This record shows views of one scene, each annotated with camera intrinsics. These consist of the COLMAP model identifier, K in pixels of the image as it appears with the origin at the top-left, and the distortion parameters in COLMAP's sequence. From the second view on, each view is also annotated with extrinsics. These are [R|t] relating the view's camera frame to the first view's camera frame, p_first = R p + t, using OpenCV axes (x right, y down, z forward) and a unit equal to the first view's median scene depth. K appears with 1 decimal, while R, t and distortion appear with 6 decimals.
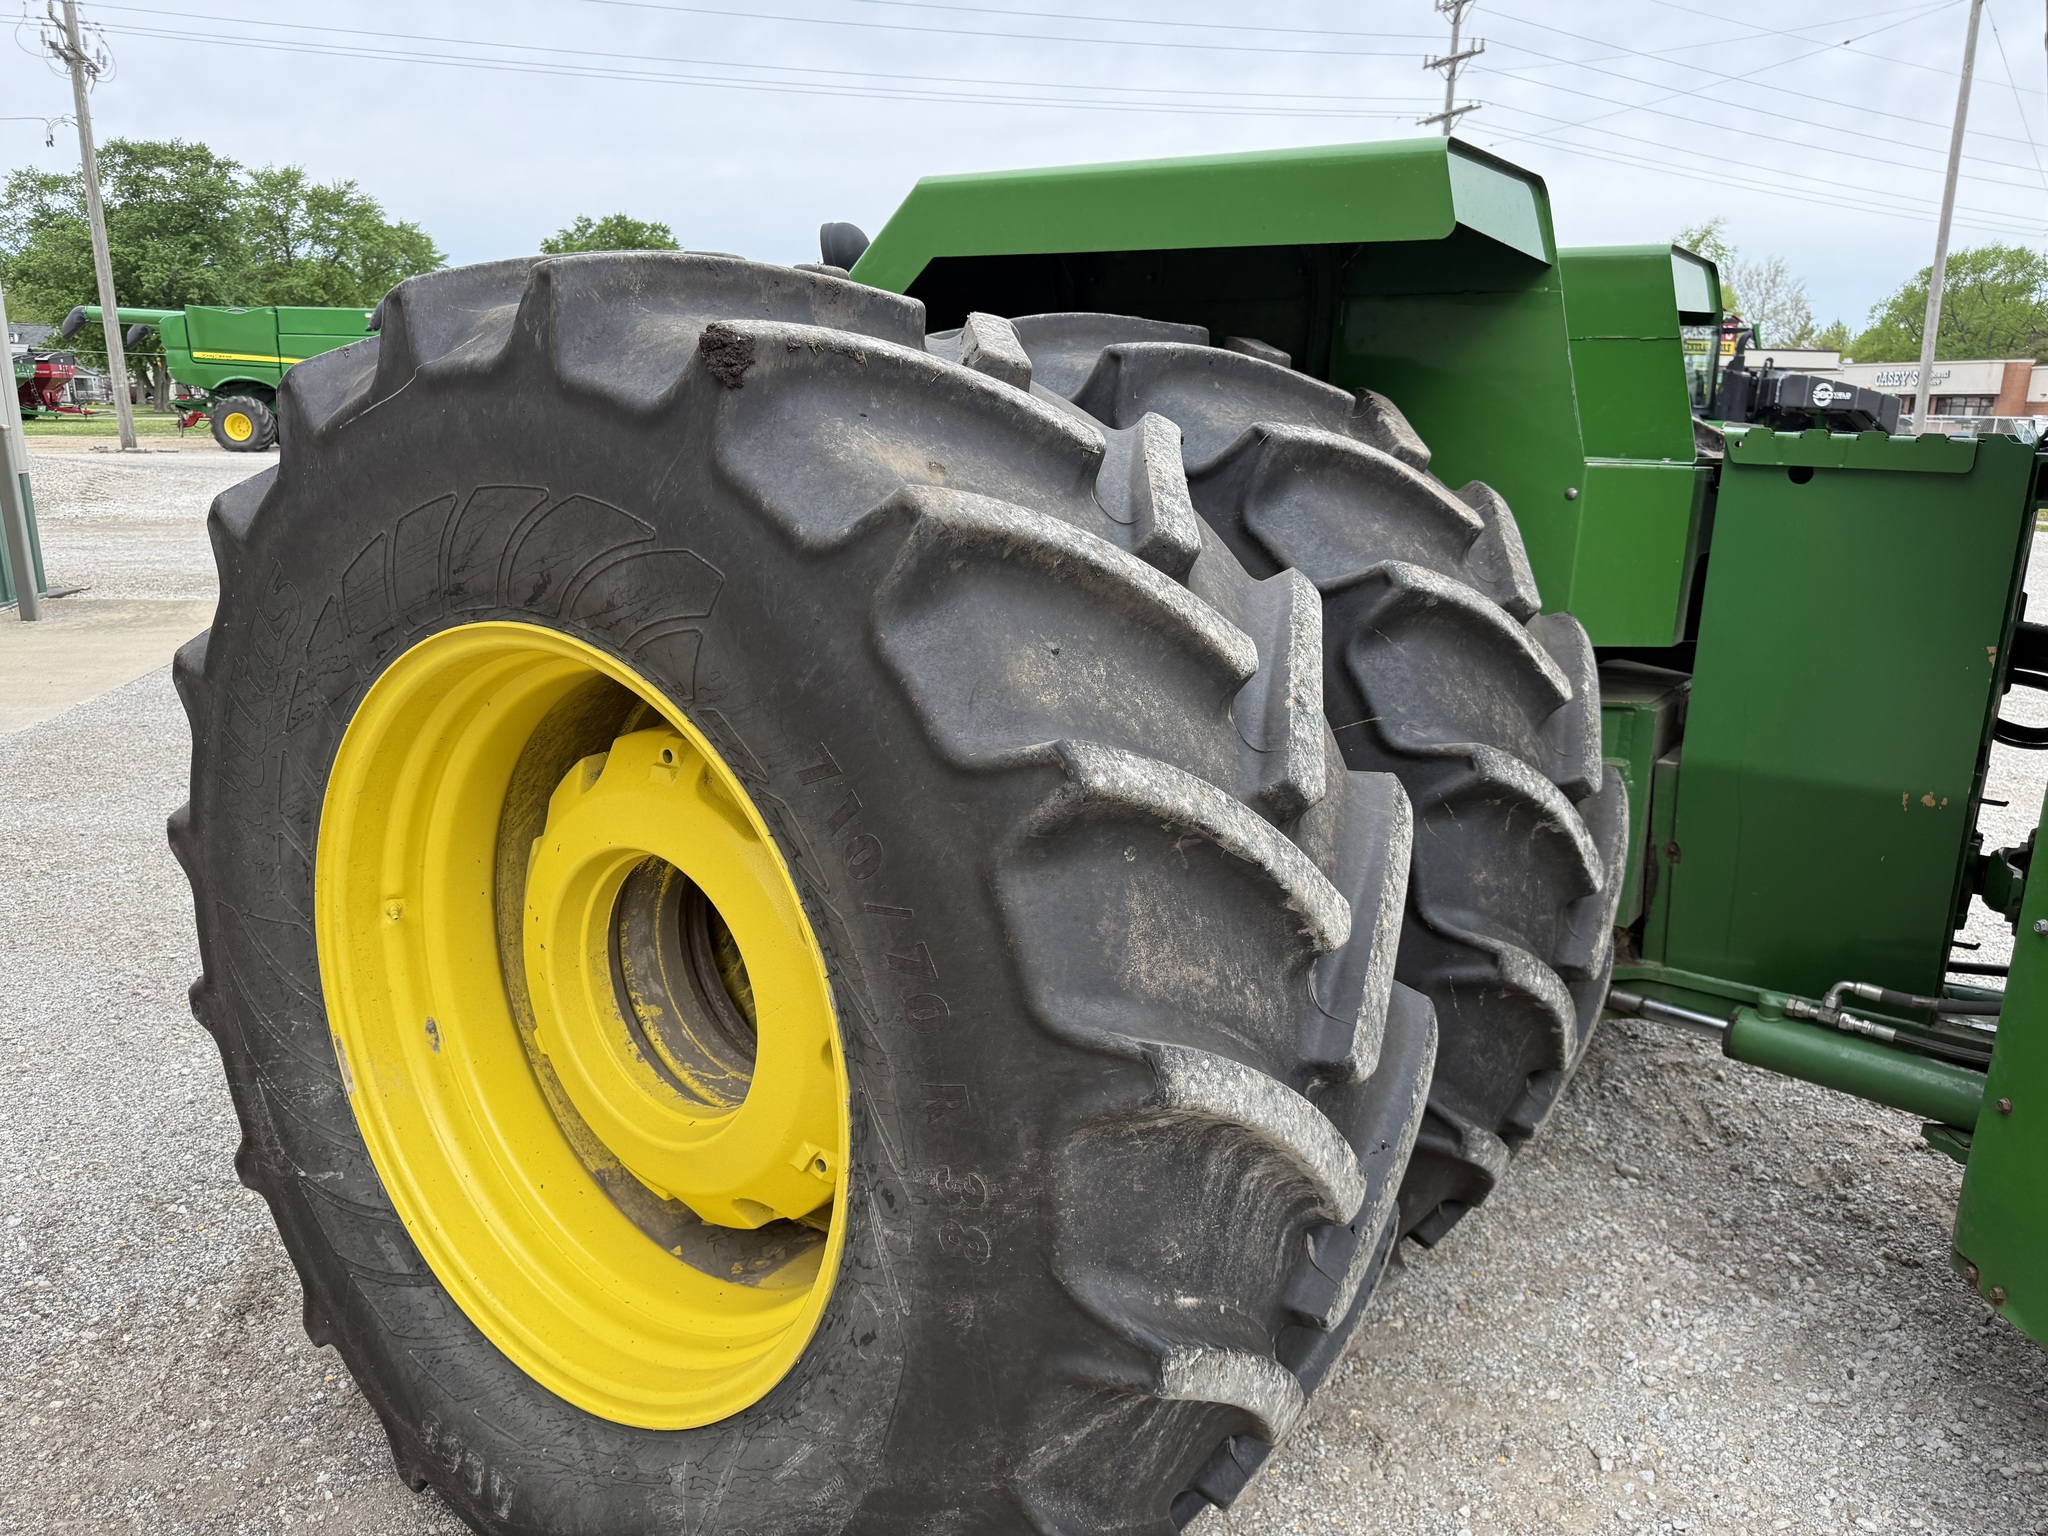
lens RADIAL K [[1451.5, 0, 1031.4], [0, 1451.5, 788.2], [0, 0, 1]] dist [0.052227, -0.058451]
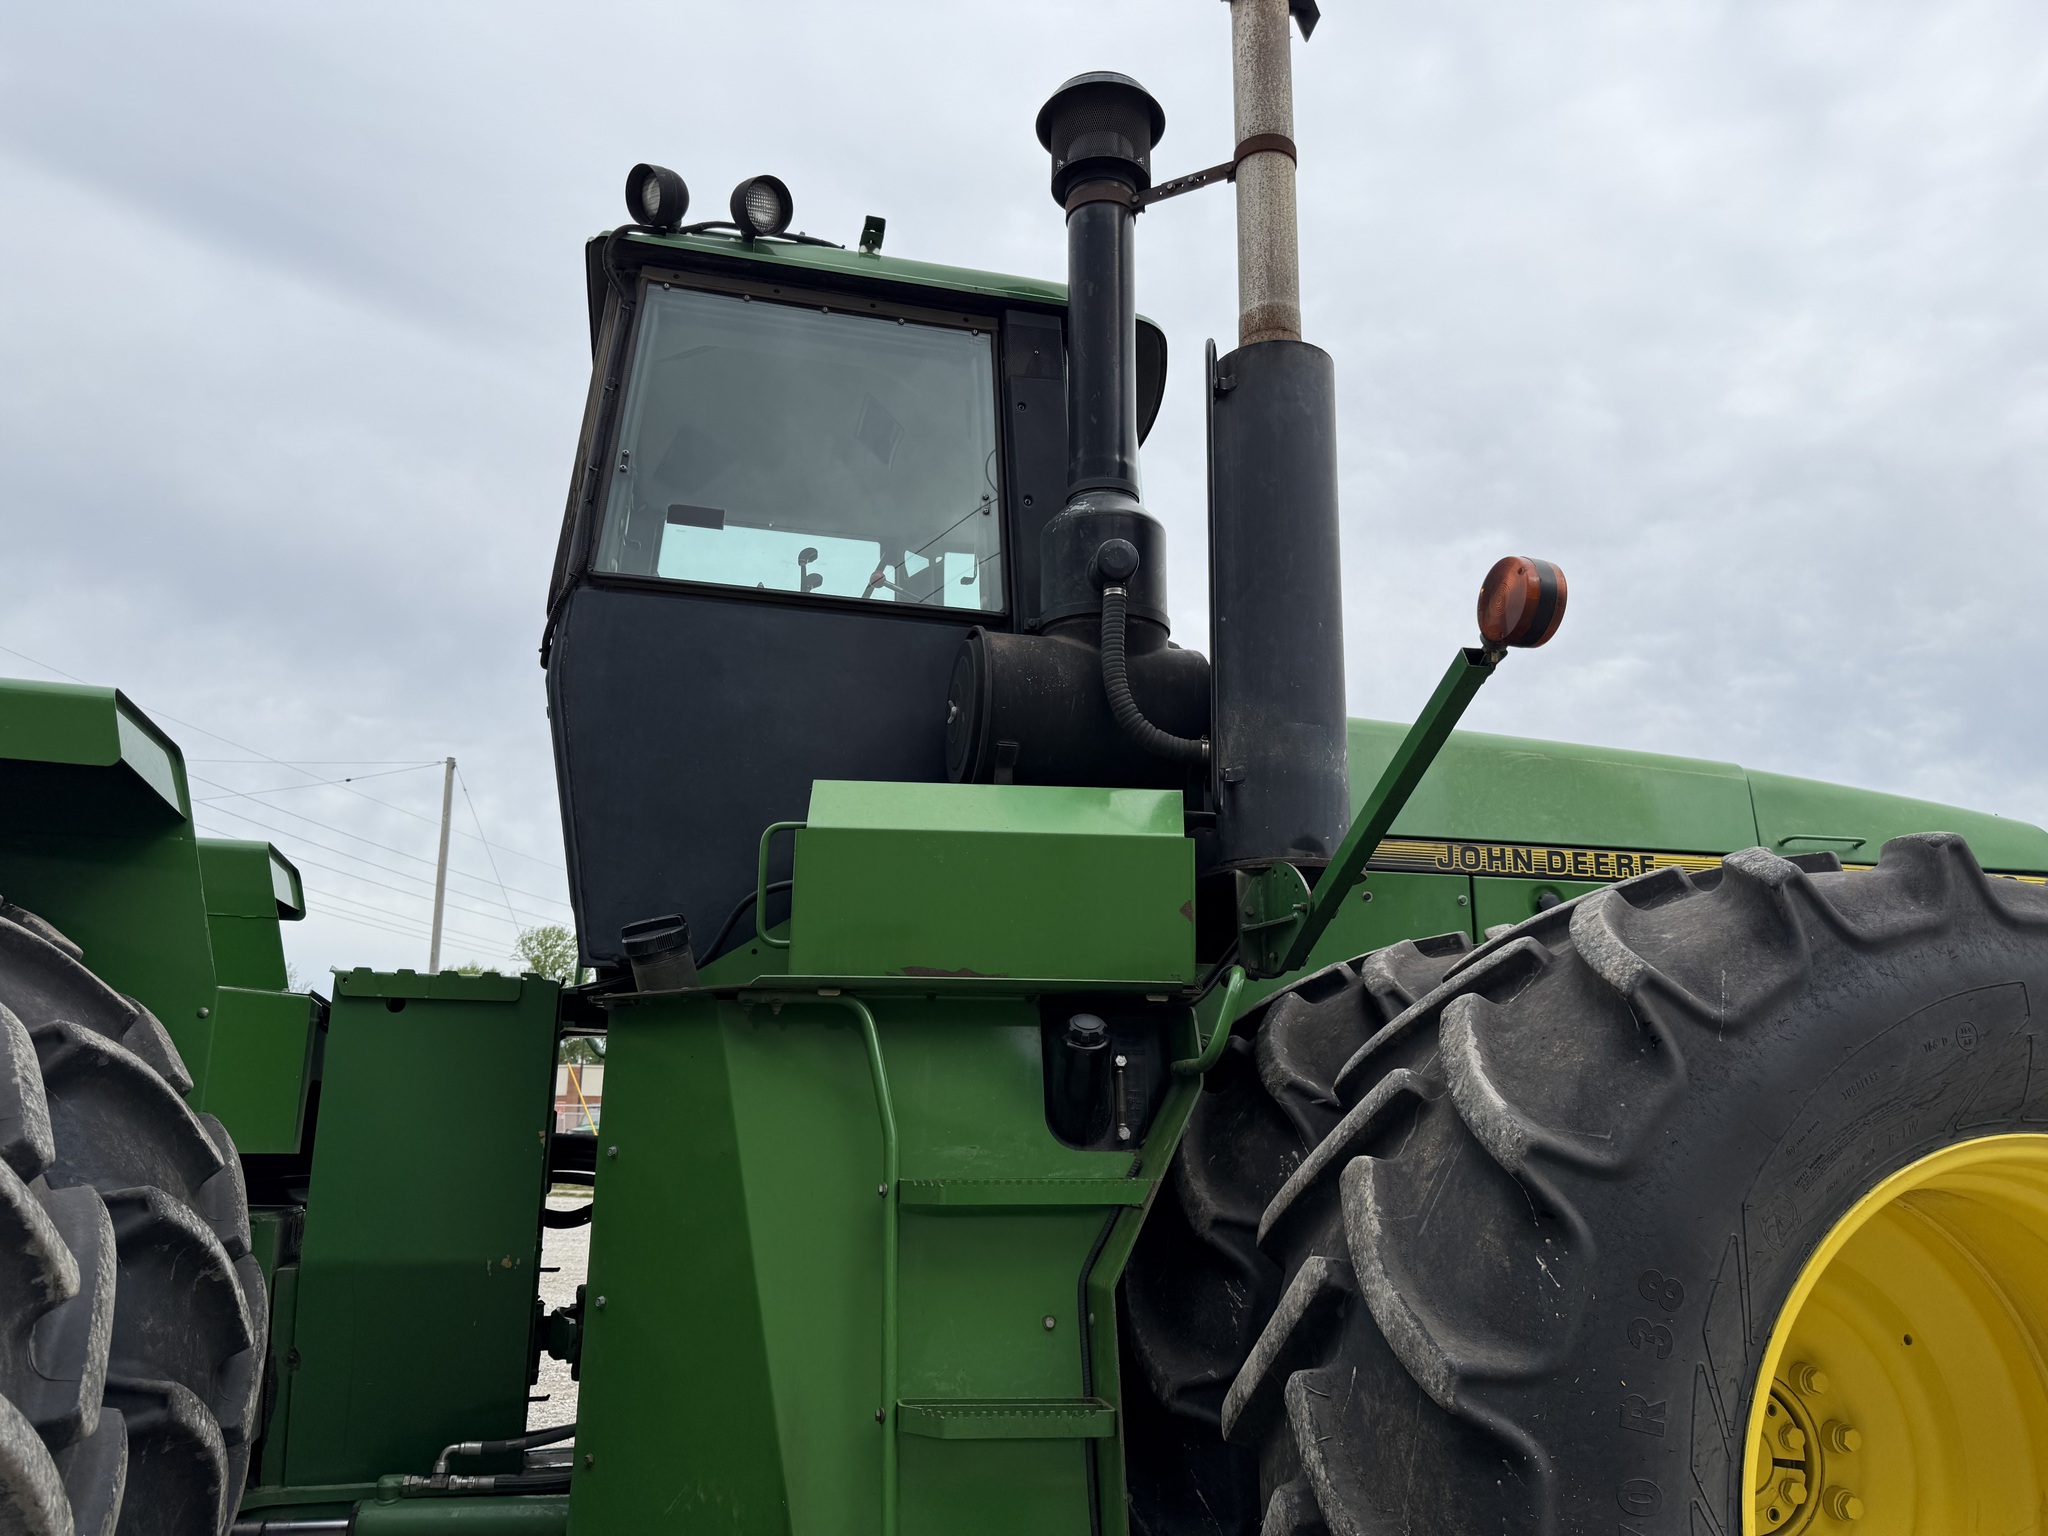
lens RADIAL K [[1451.5, 0, 1036.6], [0, 1451.5, 773.7], [0, 0, 1]] dist [0.052227, -0.058451]
pose [[0.605203, 0.170254, 0.777652, -0.175667], [0.206588, 0.909807, -0.359962, 0.197905], [-0.768798, 0.378504, 0.515445, -0.161101]]
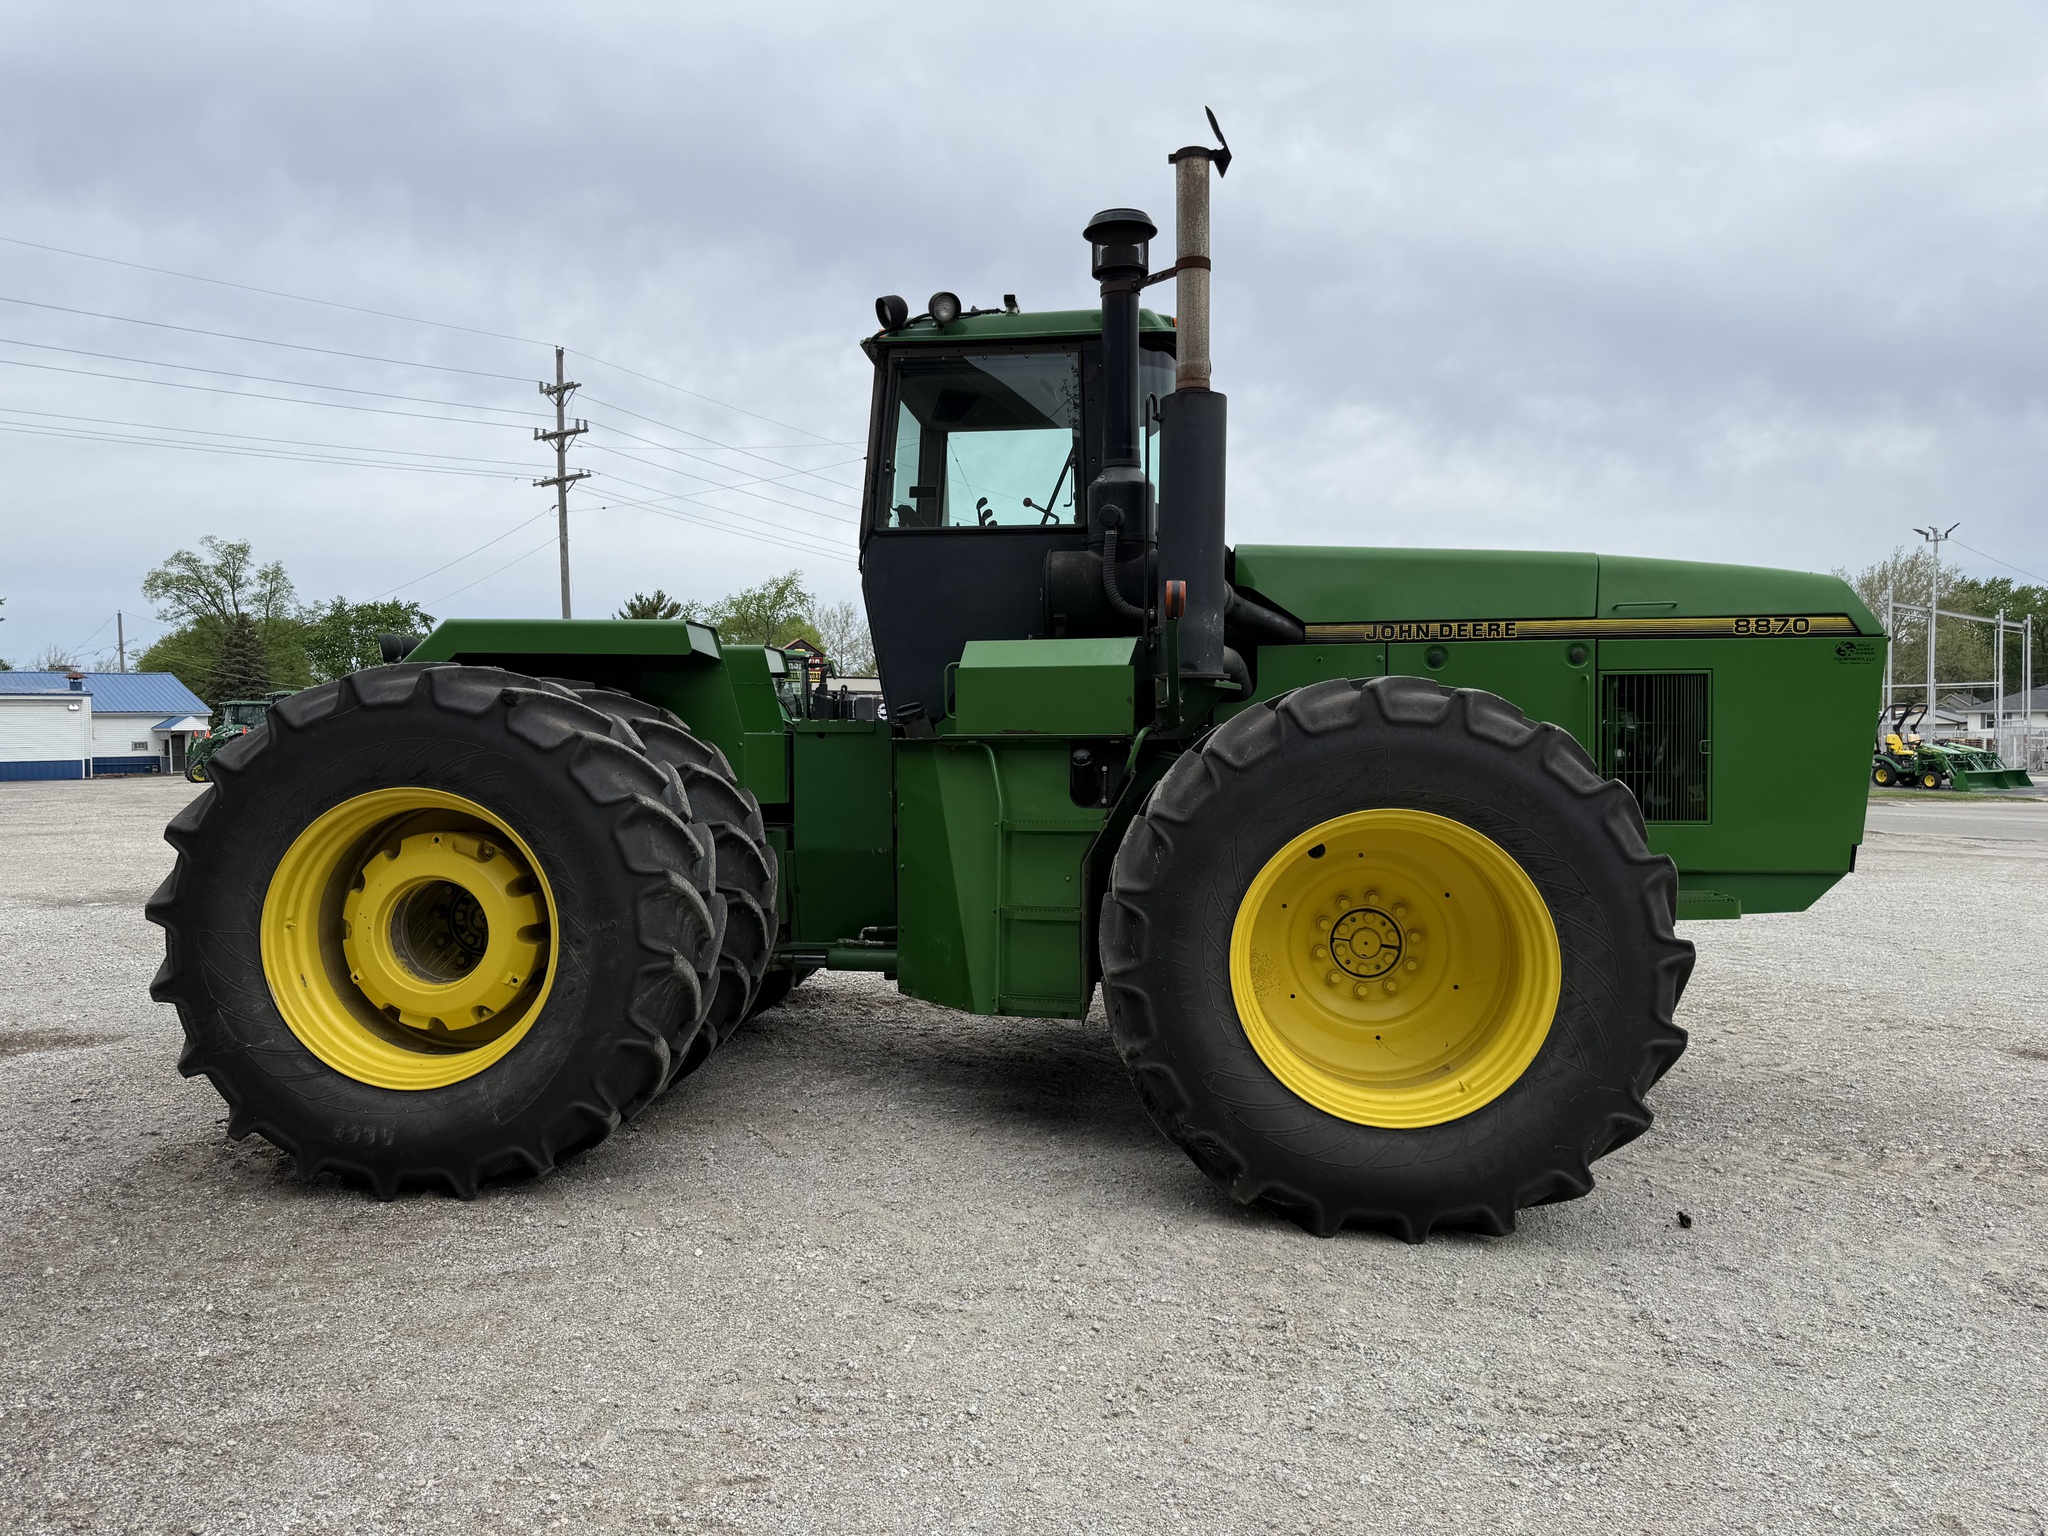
lens RADIAL K [[1451.5, 0, 1029.4], [0, 1451.5, 772.8], [0, 0, 1]] dist [0.052227, -0.058451]
pose [[0.842292, -0.040056, 0.537531, -0.675924], [0.158798, 0.971417, -0.176442, 0.442723], [-0.515099, 0.233974, 0.824578, -1.585213]]
